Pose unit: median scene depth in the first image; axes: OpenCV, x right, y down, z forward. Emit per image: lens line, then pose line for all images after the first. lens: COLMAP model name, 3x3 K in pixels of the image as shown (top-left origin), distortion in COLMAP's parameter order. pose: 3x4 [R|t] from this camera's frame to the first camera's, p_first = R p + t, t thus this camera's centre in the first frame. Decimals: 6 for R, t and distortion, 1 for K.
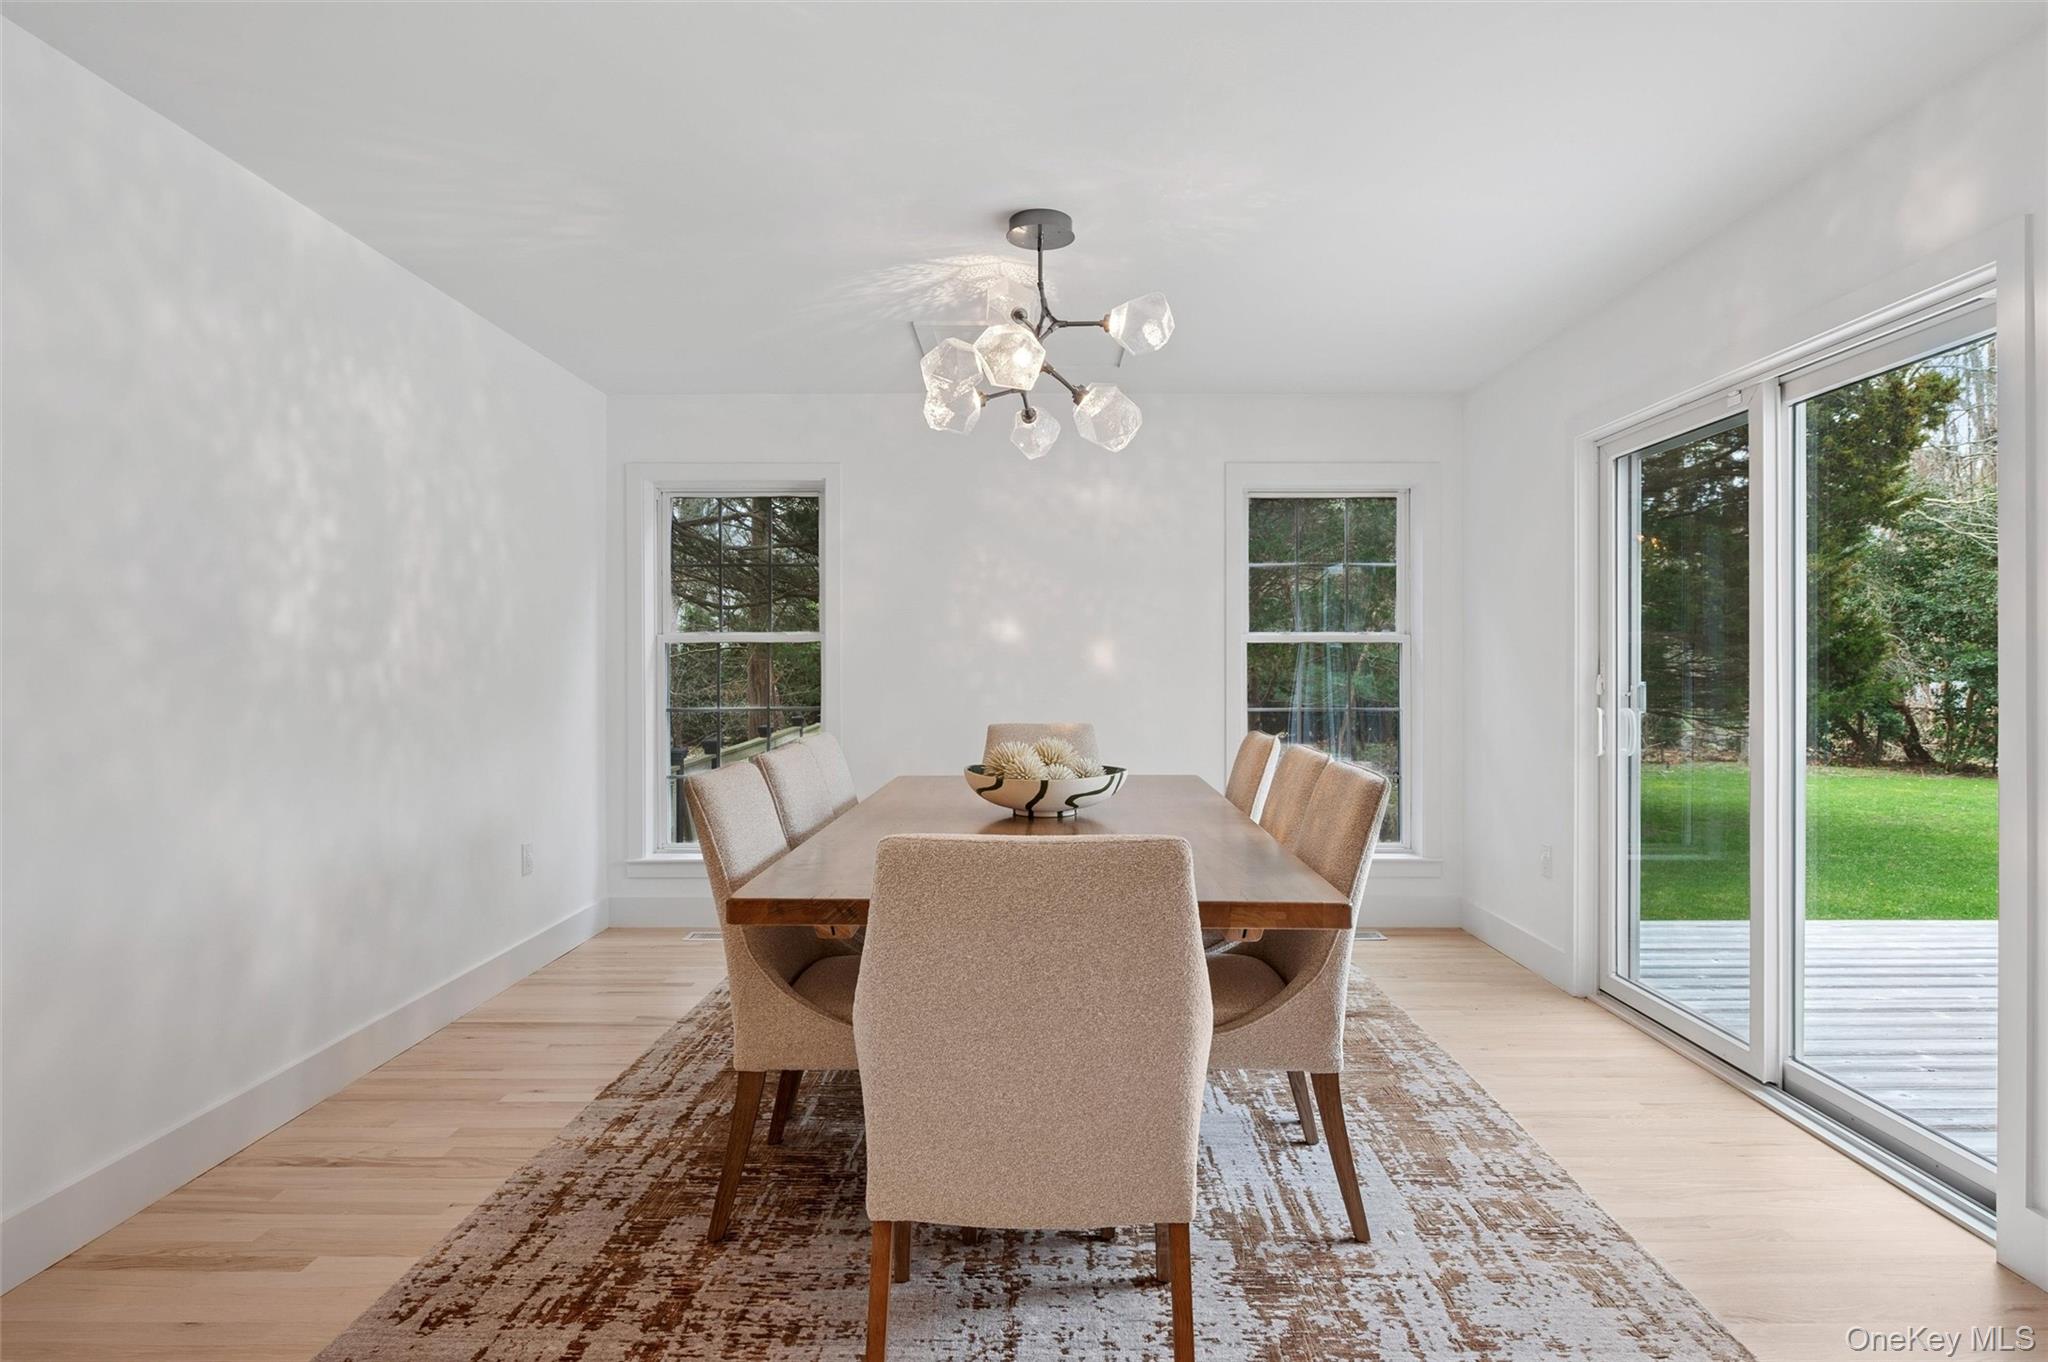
lens RADIAL K [[1132.1, 0, 1032.6], [0, 1132.1, 669.7], [0, 0, 1]] dist [-0.001186, 0.001293]
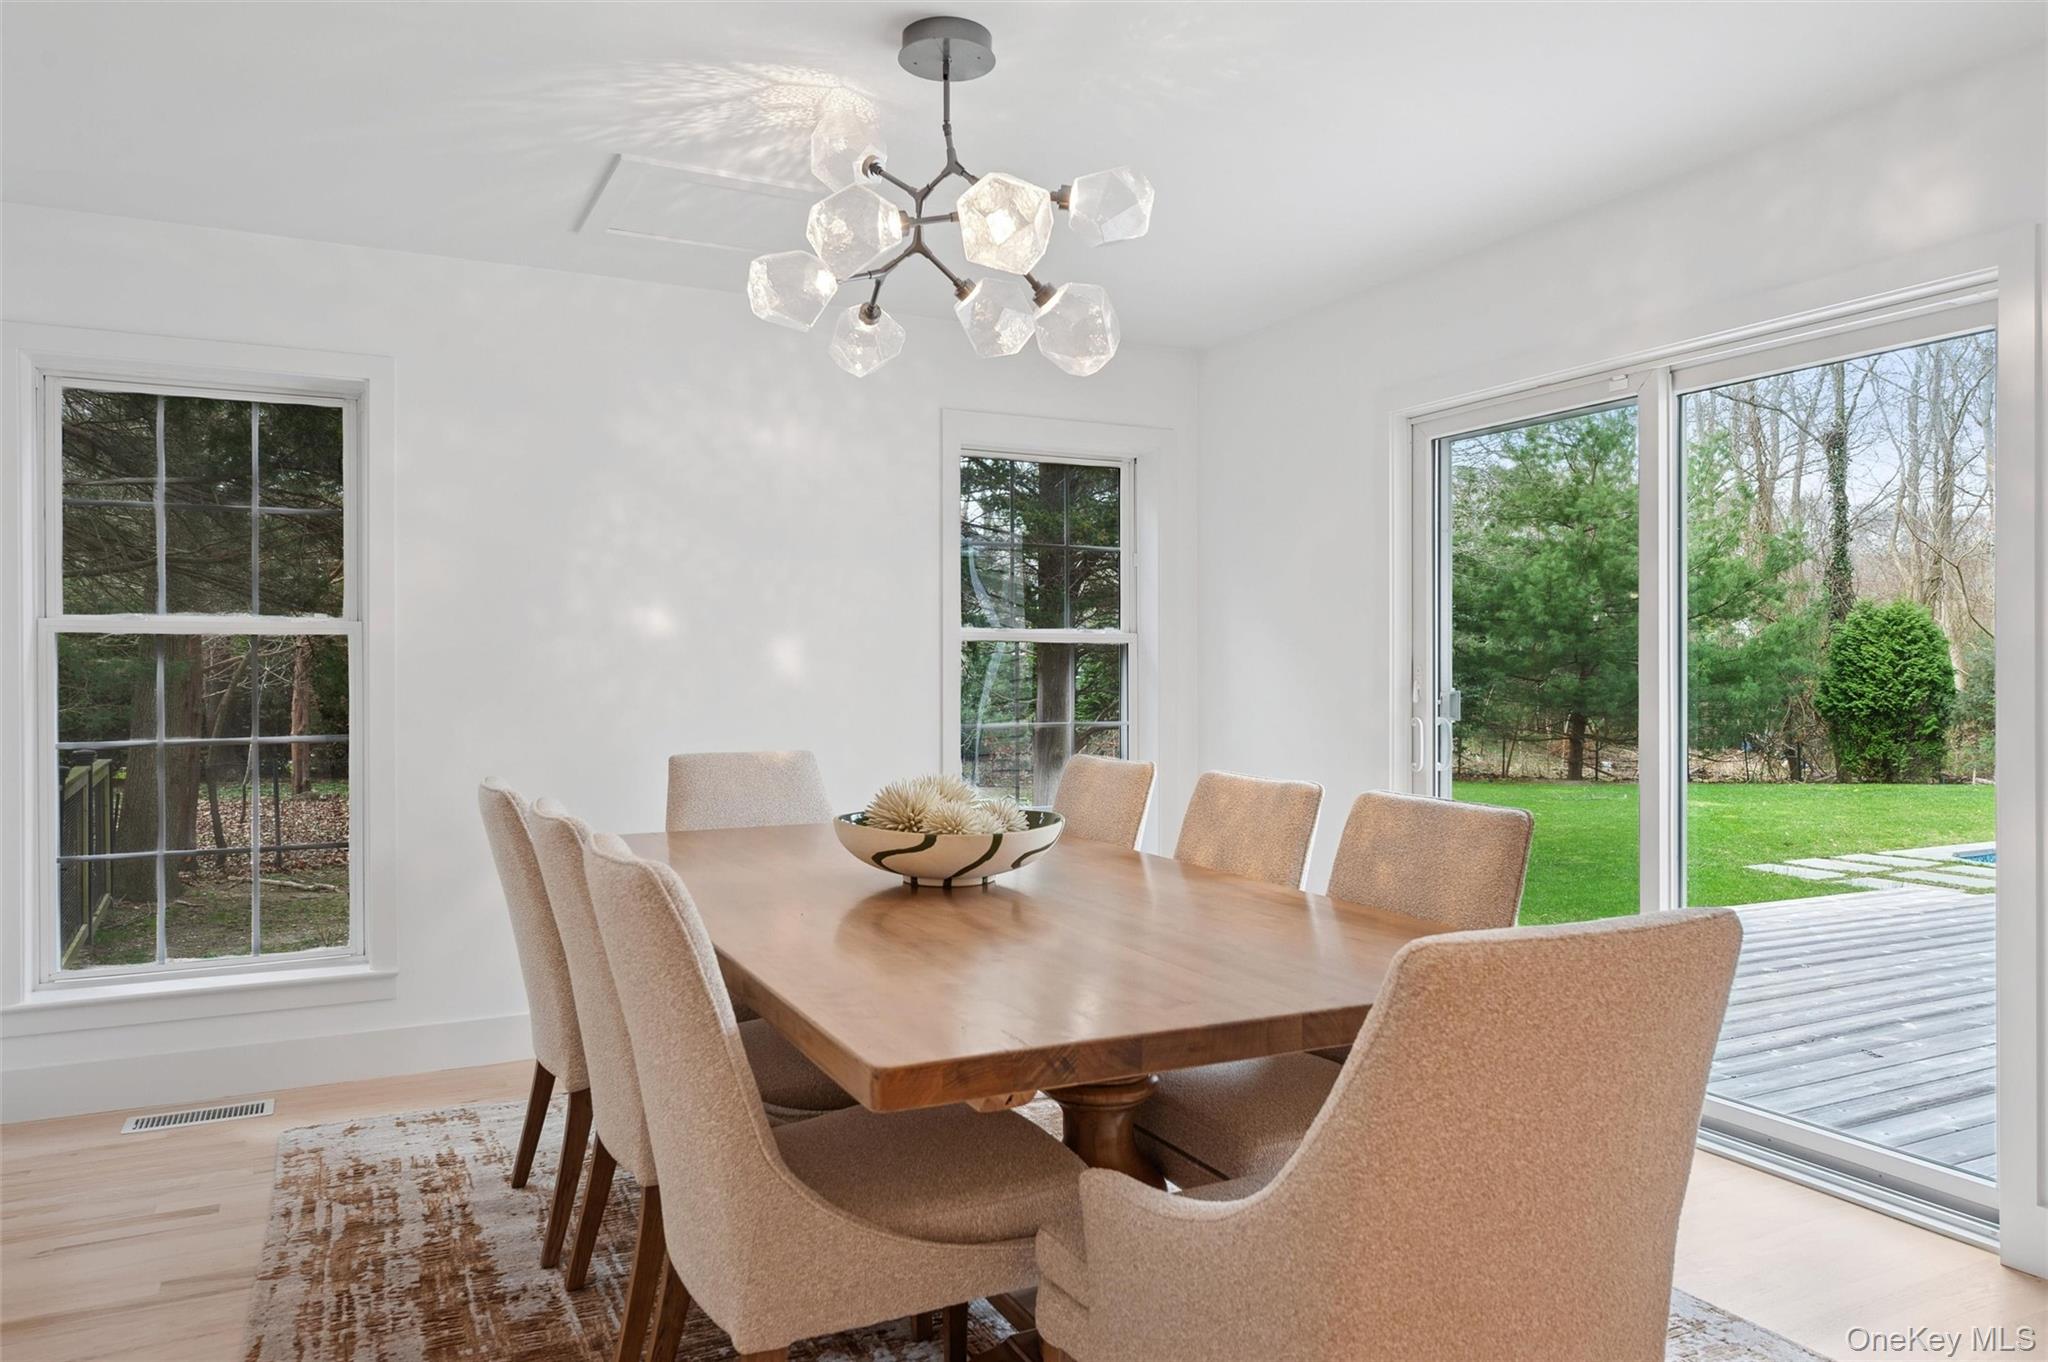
lens RADIAL K [[1381.3, 0, 1027.6], [0, 1381.3, 676.0], [0, 0, 1]] dist [0.010389, 0.000938]
pose [[0.889933, -0.002426, 0.456085, -0.308694], [0.002189, 0.999997, 0.001048, -0.000732], [-0.456086, 0.000065, 0.889936, 0.192660]]
